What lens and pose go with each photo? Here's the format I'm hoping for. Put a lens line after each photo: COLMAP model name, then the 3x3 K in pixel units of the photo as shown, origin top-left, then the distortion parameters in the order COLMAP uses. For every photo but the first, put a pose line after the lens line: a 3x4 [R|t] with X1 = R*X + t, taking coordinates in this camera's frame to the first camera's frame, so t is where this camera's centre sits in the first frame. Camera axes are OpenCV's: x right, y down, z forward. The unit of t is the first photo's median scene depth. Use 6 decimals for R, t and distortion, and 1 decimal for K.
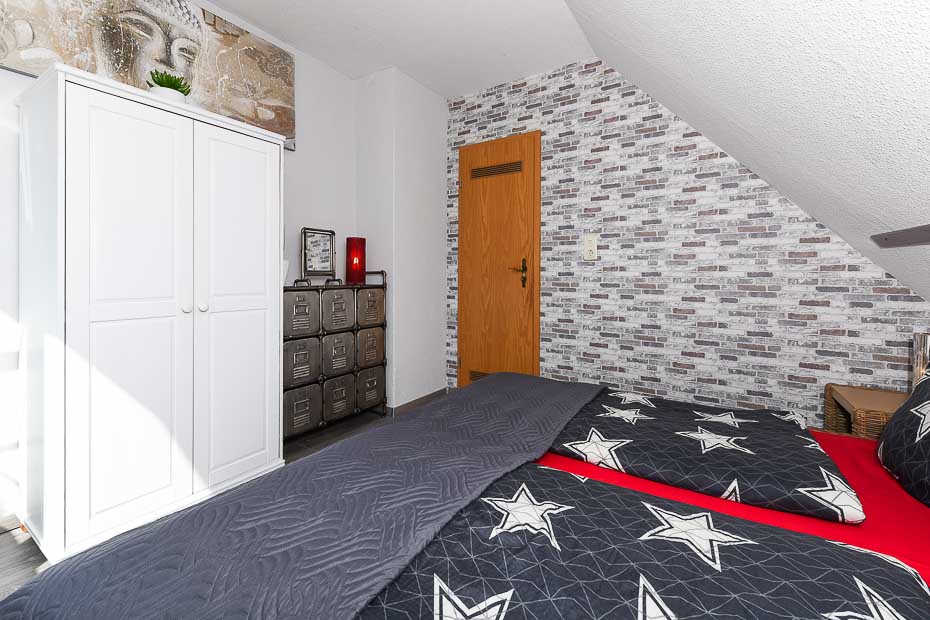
lens RADIAL K [[380.9, 0, 474.3], [0, 380.9, 277.9], [0, 0, 1]] dist [0.007810, -0.002368]
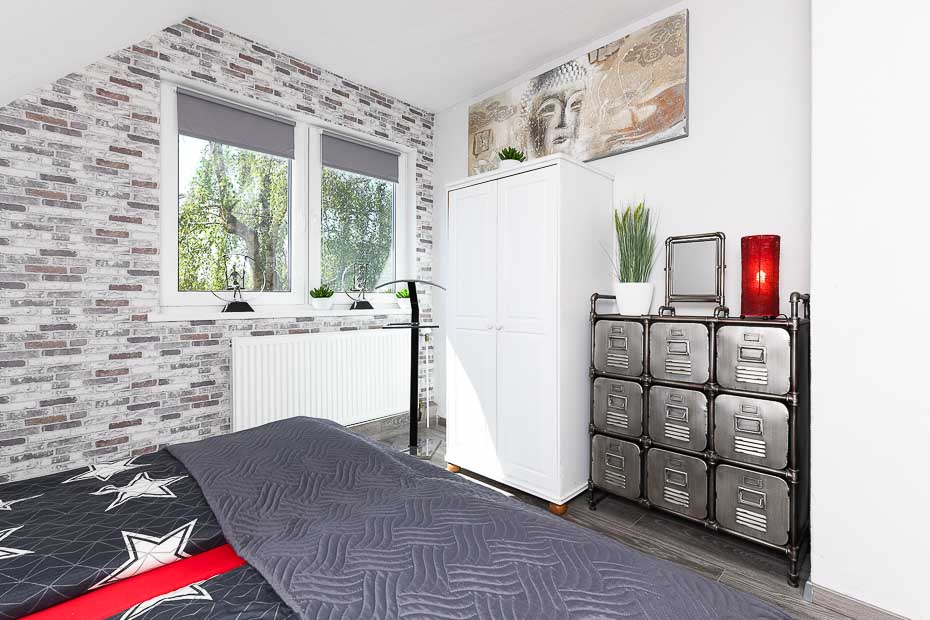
lens RADIAL K [[423.2, 0, 482.3], [0, 423.2, 299.6], [0, 0, 1]] dist [0.010944, -0.002202]
pose [[-0.185427, -0.000059, -0.982658, 0.479552], [-0.009066, 0.999958, 0.001650, -0.009076], [0.982616, 0.009215, -0.185420, 0.864250]]
